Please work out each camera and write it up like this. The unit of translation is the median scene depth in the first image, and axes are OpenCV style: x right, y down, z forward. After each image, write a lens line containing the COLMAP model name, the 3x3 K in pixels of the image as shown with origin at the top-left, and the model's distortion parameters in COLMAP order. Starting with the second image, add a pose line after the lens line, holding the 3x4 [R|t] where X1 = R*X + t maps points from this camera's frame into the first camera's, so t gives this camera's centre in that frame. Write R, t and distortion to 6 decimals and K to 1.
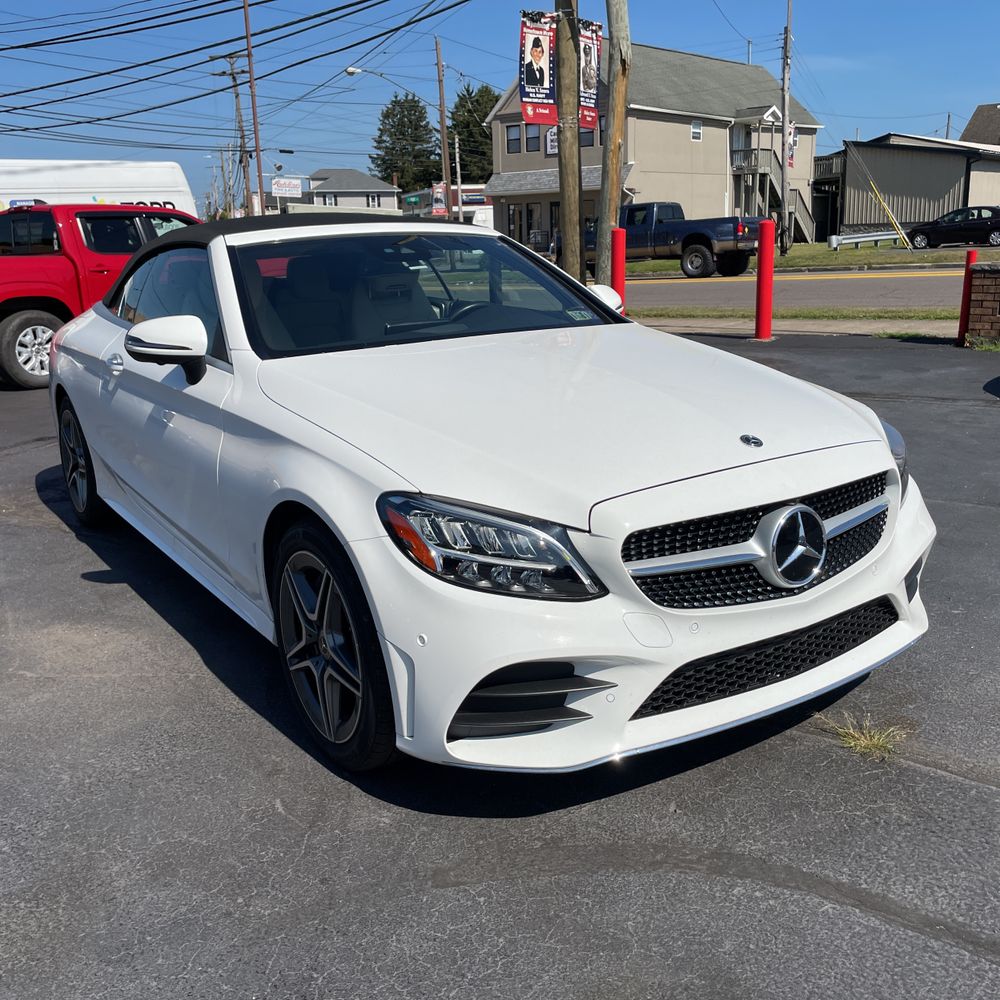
lens RADIAL K [[1016.9, 0, 503.2], [0, 1016.9, 496.3], [0, 0, 1]] dist [0.089299, -0.133635]
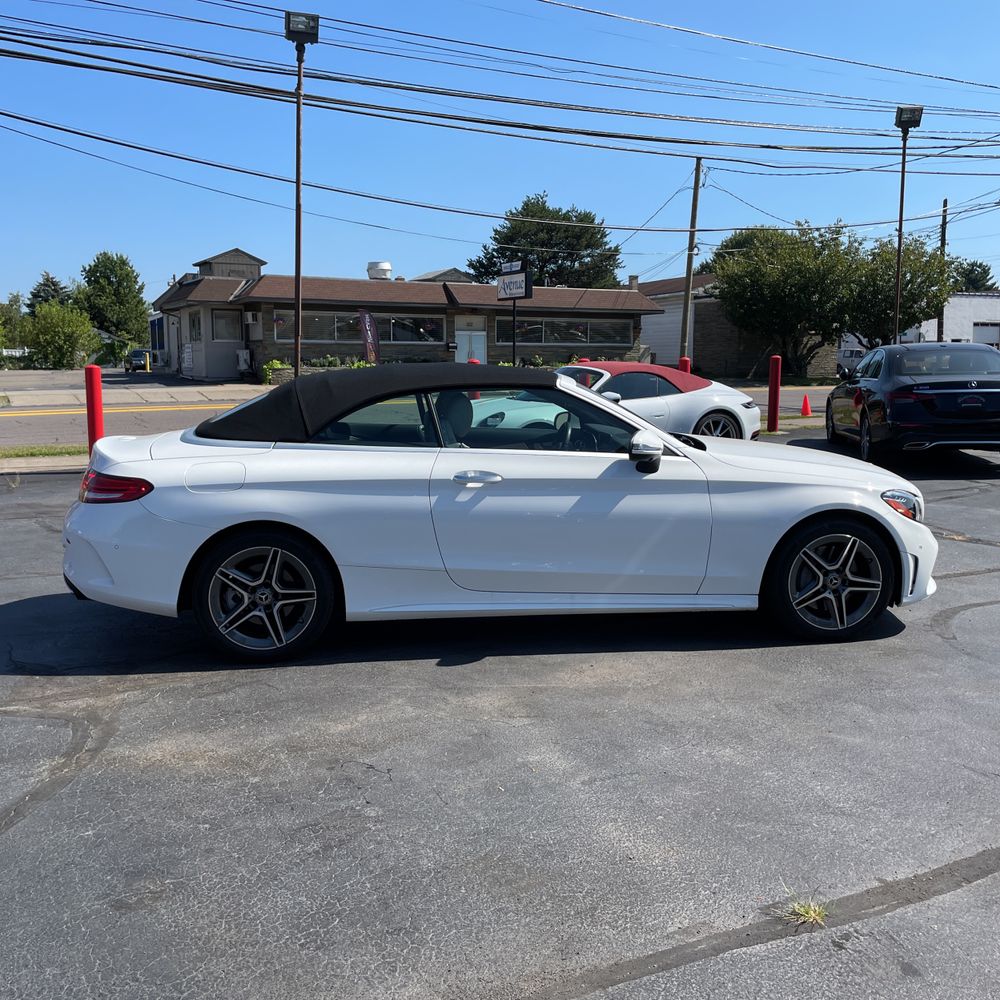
lens RADIAL K [[1016.9, 0, 503.2], [0, 1016.9, 496.3], [0, 0, 1]] dist [0.089299, -0.133635]
pose [[0.440719, -0.087749, 0.893346, -0.430455], [0.209516, 0.977778, -0.007319, -0.026838], [-0.872852, 0.190396, 0.449310, 0.122092]]
